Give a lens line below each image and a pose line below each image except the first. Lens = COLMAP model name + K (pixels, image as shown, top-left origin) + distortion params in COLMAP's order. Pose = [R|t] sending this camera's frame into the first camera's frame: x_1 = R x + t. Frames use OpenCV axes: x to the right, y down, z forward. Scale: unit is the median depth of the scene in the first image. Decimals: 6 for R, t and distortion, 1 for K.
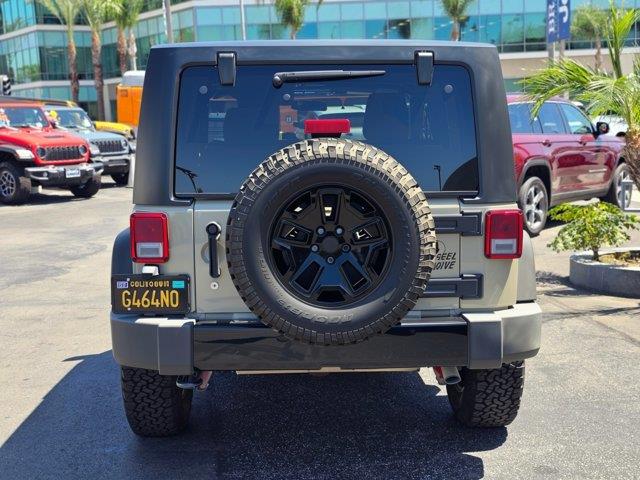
lens RADIAL K [[861.2, 0, 320.0], [0, 861.2, 240.0], [0, 0, 1]] dist [0.208322, -0.677359]
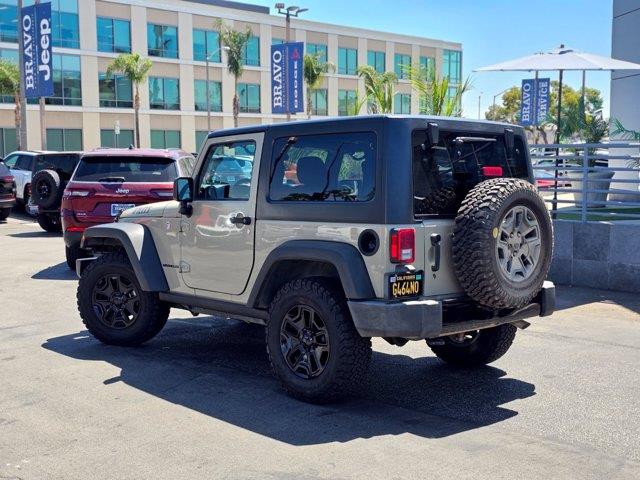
lens RADIAL K [[861.2, 0, 320.0], [0, 861.2, 240.0], [0, 0, 1]] dist [0.208322, -0.677359]
pose [[0.751436, -0.032867, 0.658987, -1.250702], [0.072750, 0.996796, -0.033240, 0.025125], [-0.655783, 0.072919, 0.751420, 0.004128]]
